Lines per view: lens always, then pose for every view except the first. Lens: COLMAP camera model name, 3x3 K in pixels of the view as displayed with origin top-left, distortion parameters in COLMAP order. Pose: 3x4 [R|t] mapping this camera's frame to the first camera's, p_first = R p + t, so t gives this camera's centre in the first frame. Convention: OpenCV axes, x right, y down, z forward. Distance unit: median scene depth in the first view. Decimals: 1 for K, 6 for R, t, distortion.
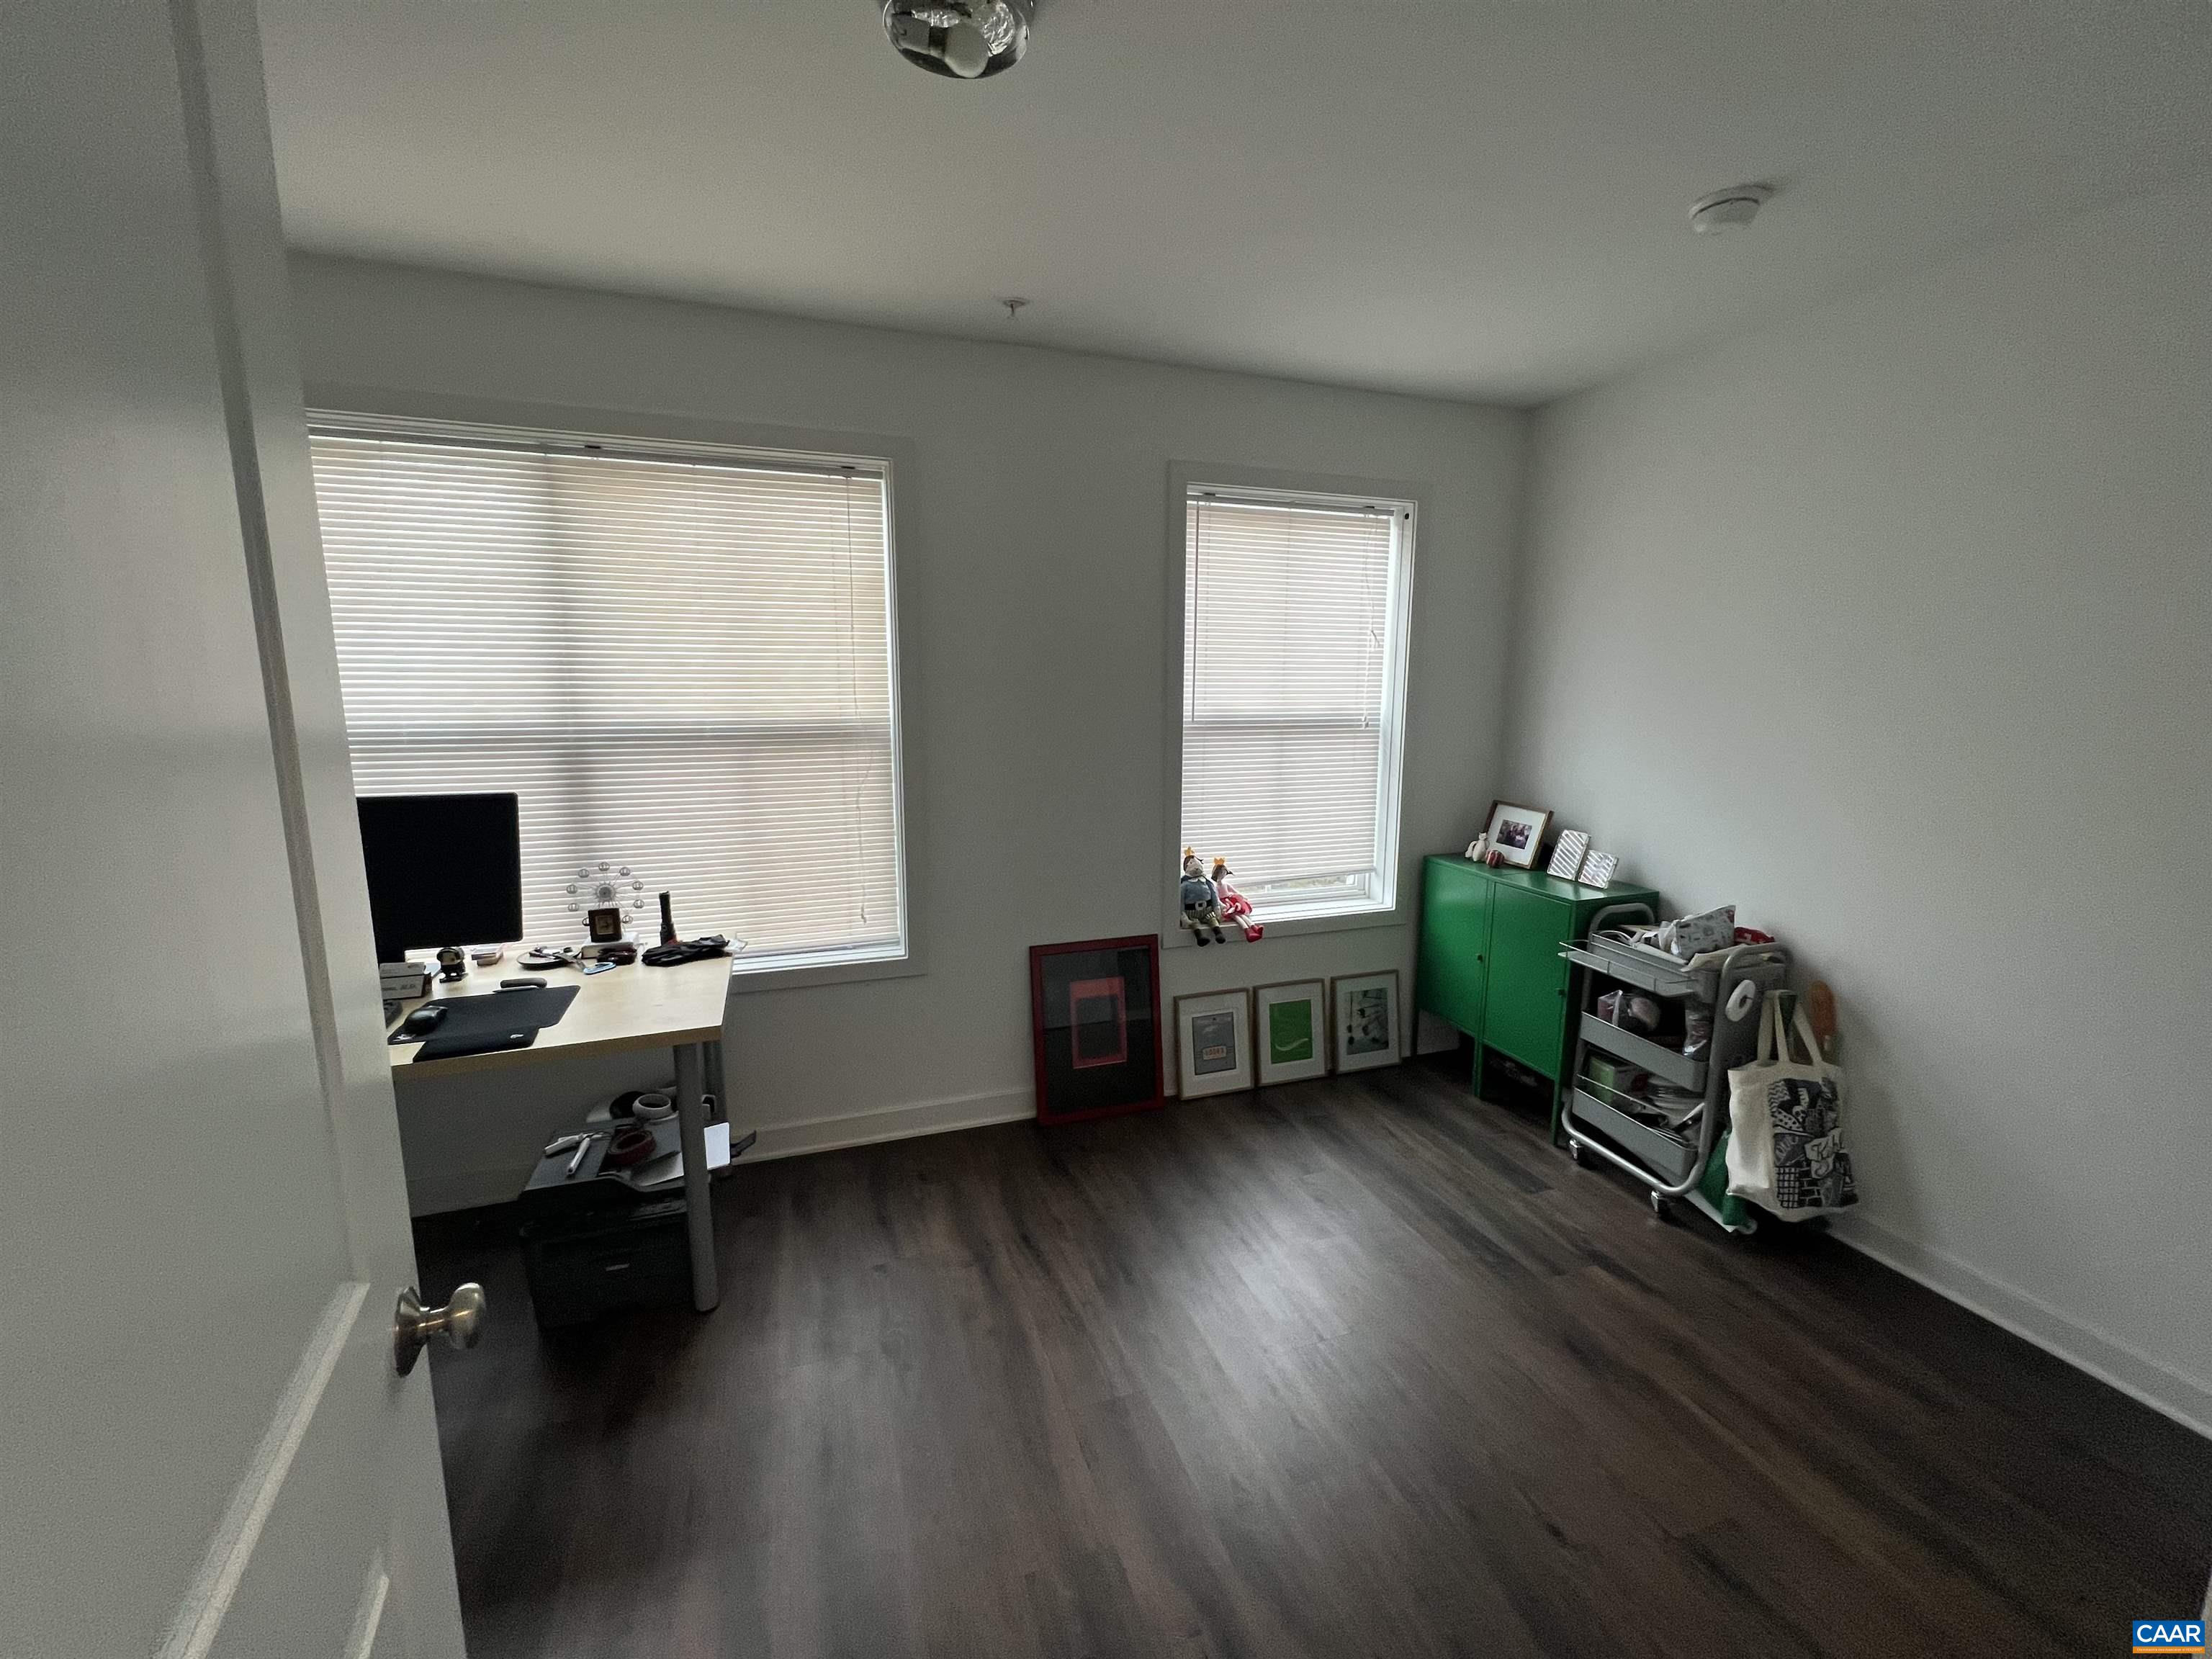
lens RADIAL K [[884.6, 0, 1105.5], [0, 884.6, 833.9], [0, 0, 1]] dist [-0.002718, 0.000939]
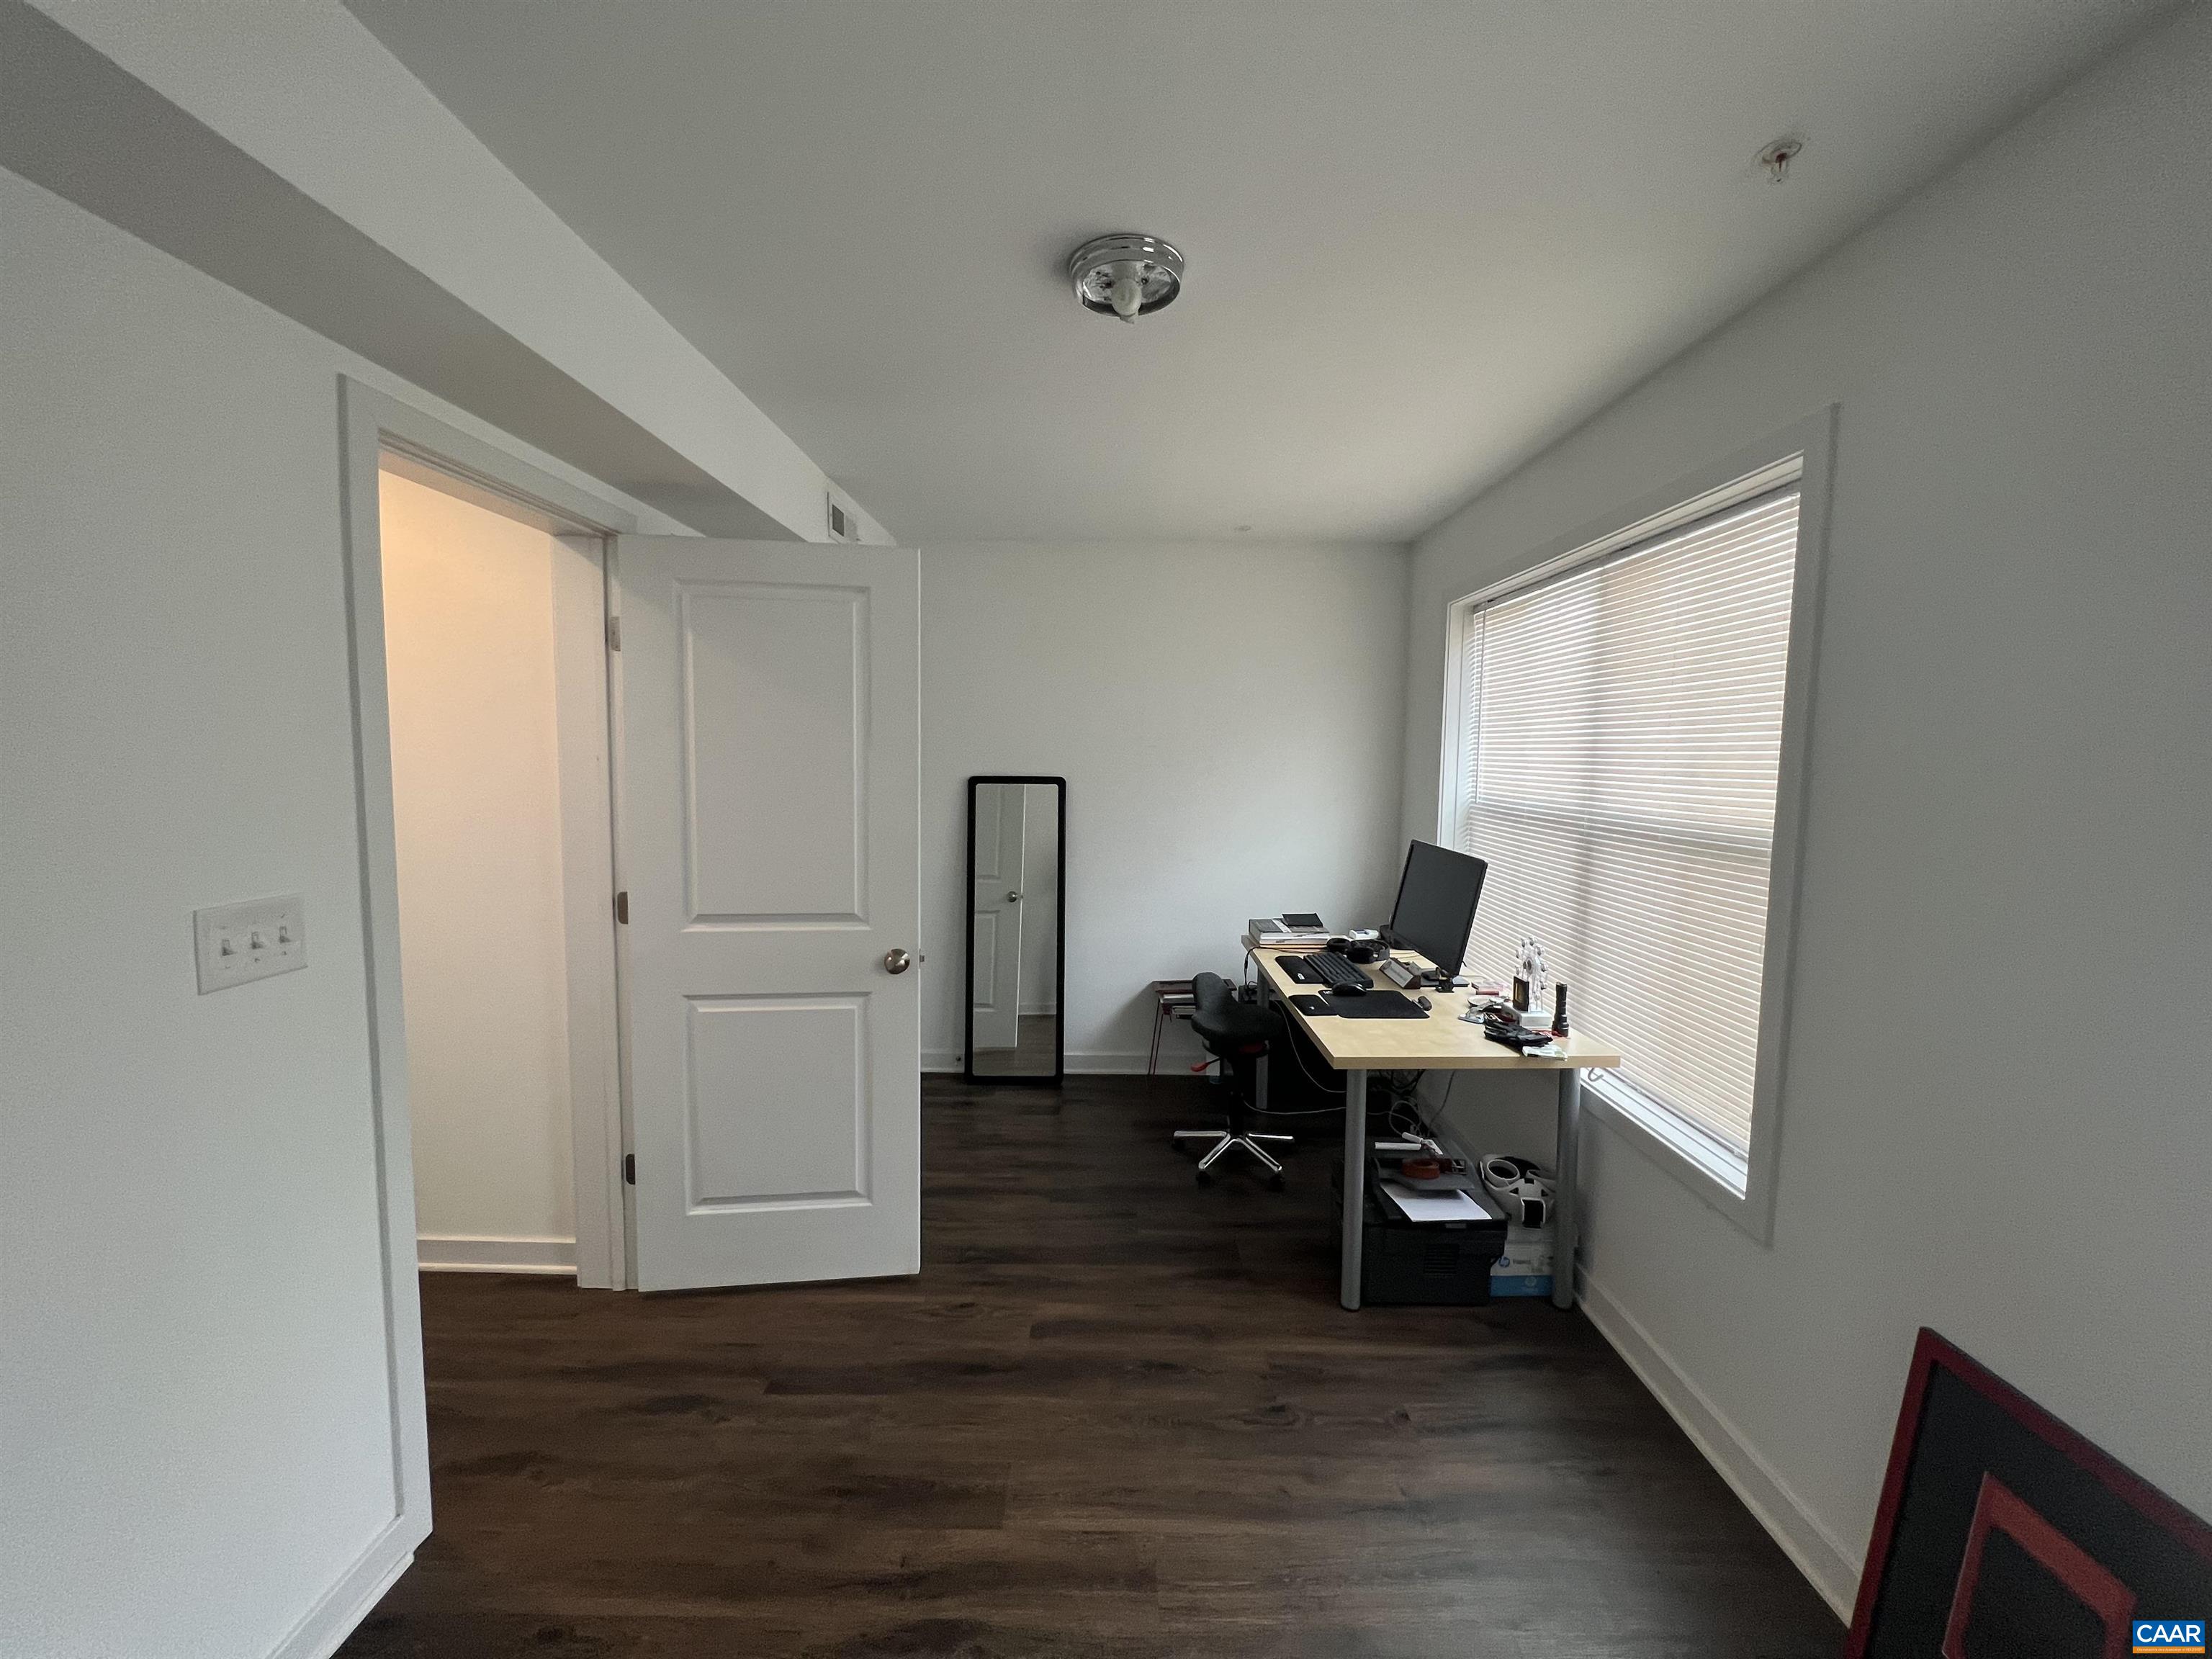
lens RADIAL K [[884.6, 0, 1101.7], [0, 884.6, 821.5], [0, 0, 1]] dist [-0.002718, 0.000939]
pose [[-0.347832, 0.066540, -0.935193, 0.627959], [-0.152723, 0.980134, 0.126541, -0.168024], [0.925034, 0.186840, -0.330760, 0.854468]]
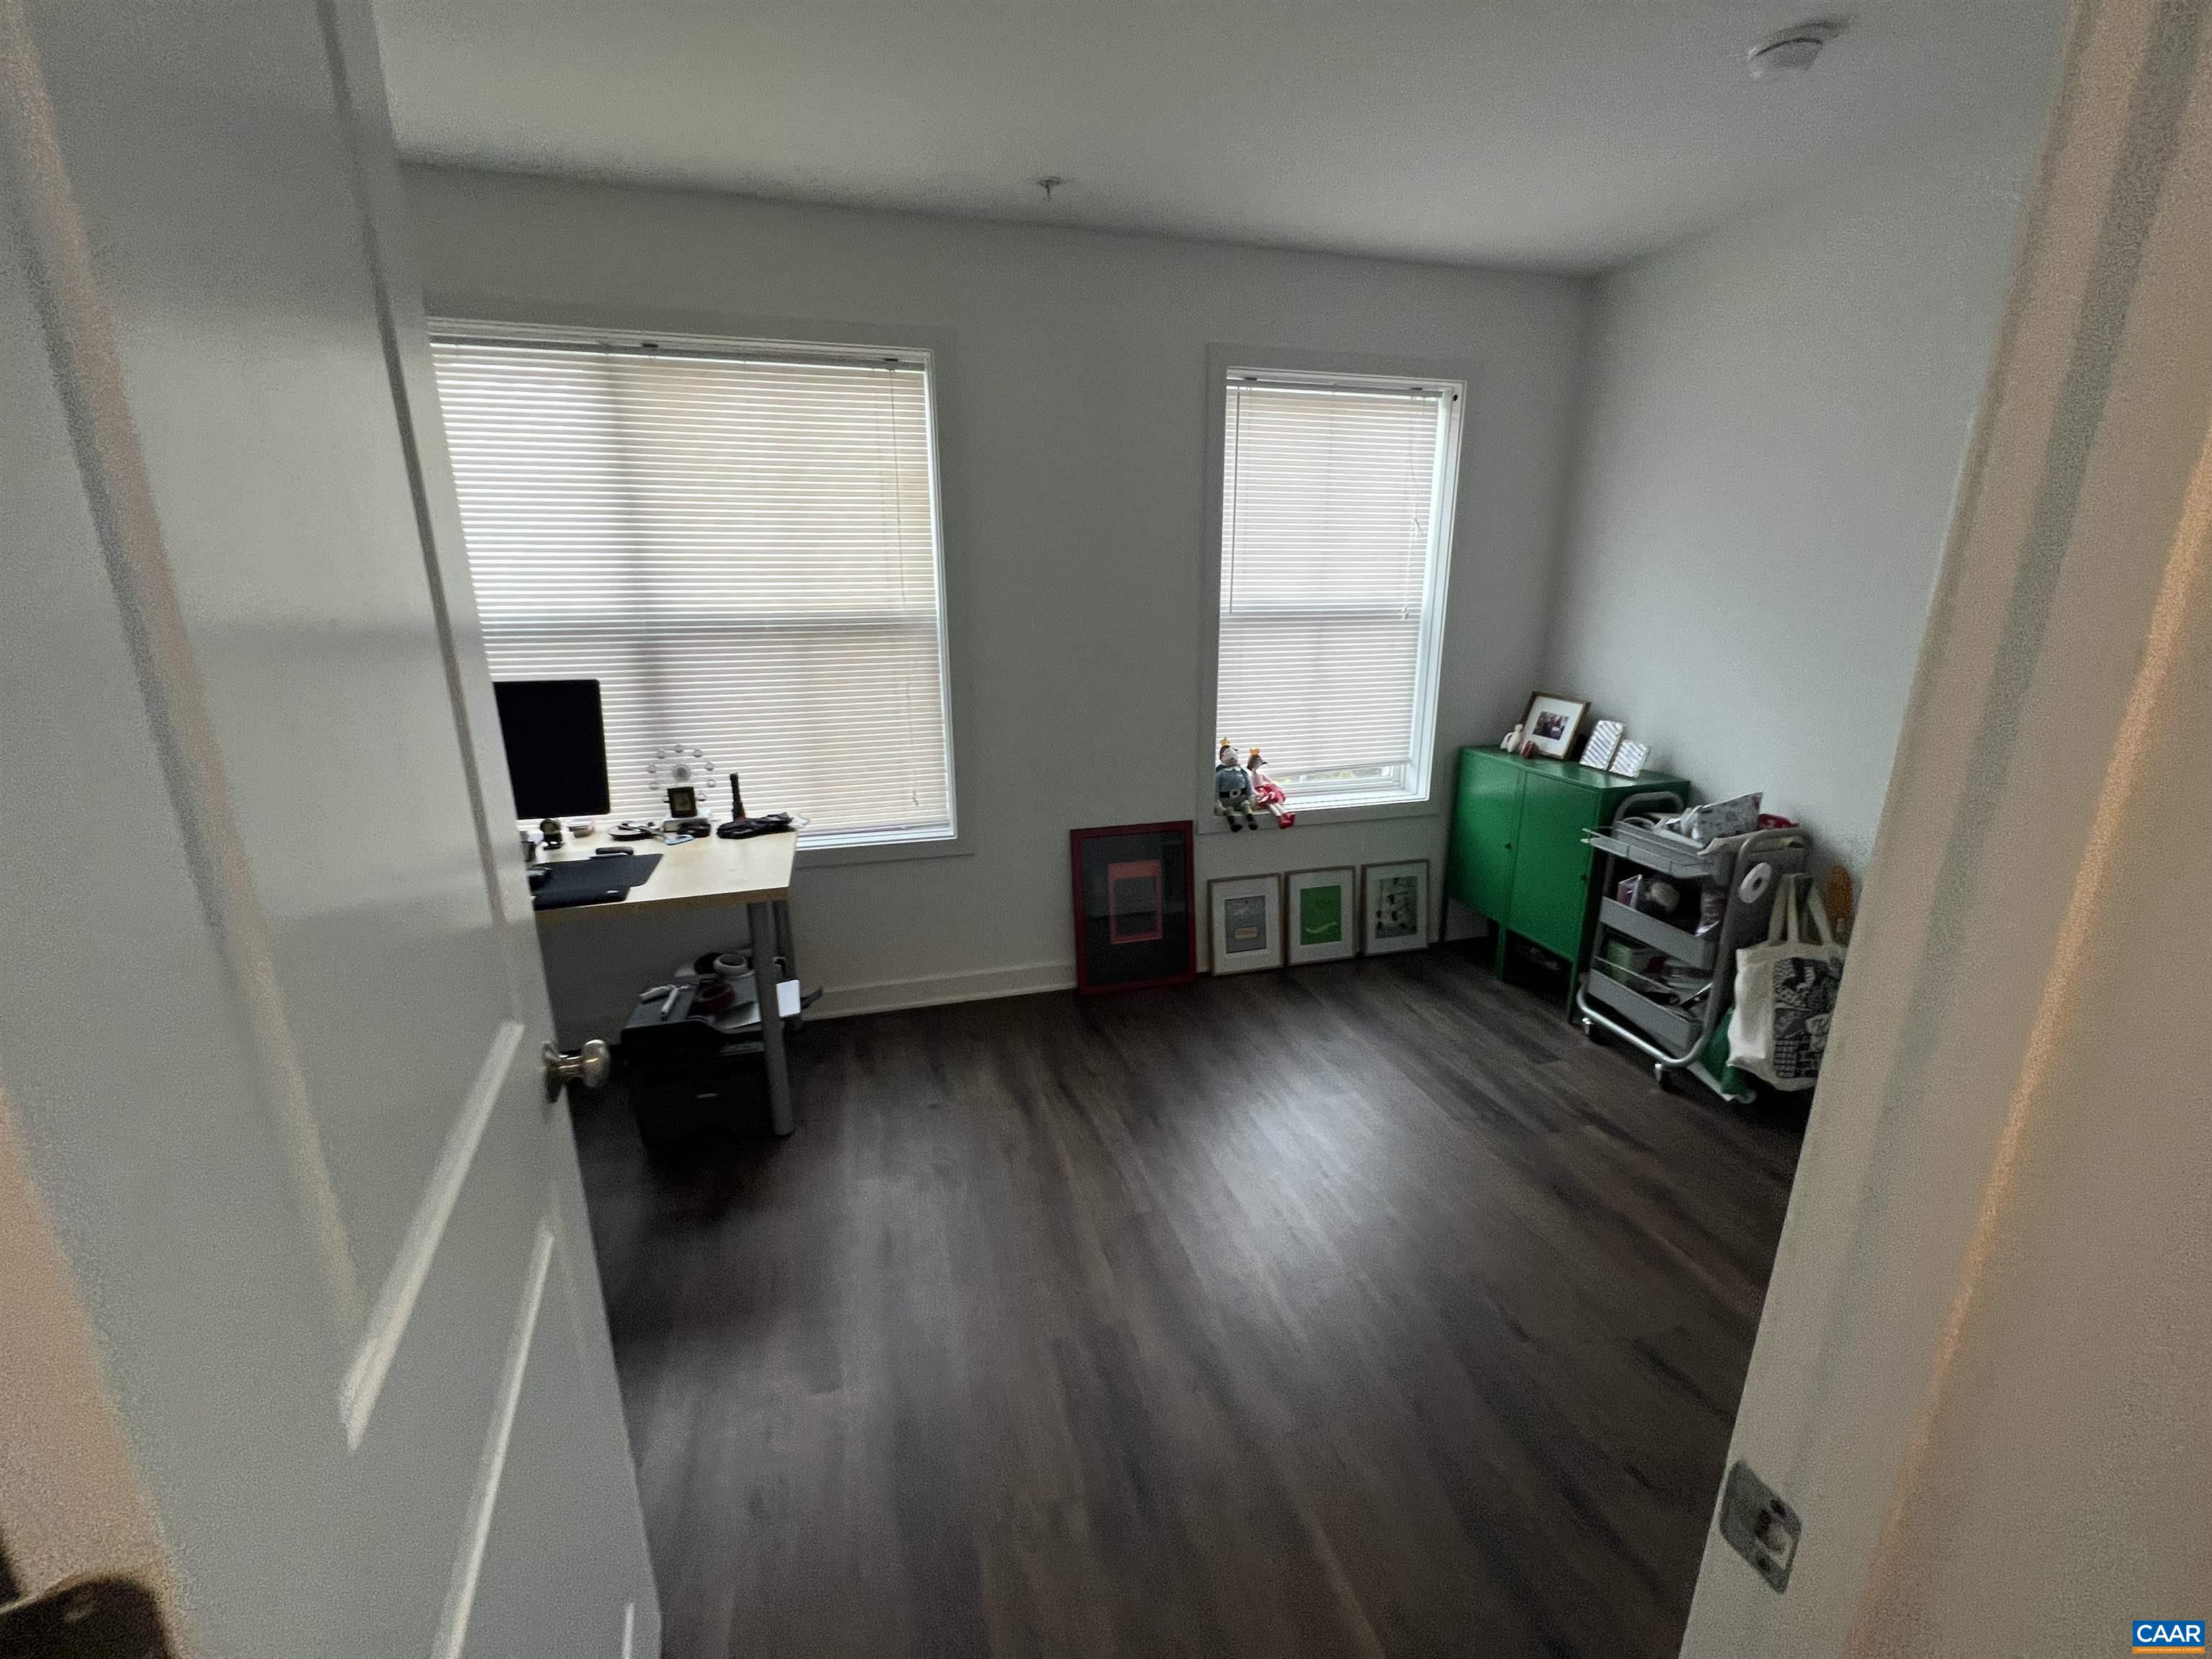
lens RADIAL K [[884.6, 0, 1105.0], [0, 884.6, 833.4], [0, 0, 1]] dist [-0.002718, 0.000939]
pose [[0.997811, 0.009774, -0.065407, 0.030877], [-0.002902, 0.994537, 0.104340, 0.025657], [0.066070, -0.103922, 0.992389, -0.061272]]
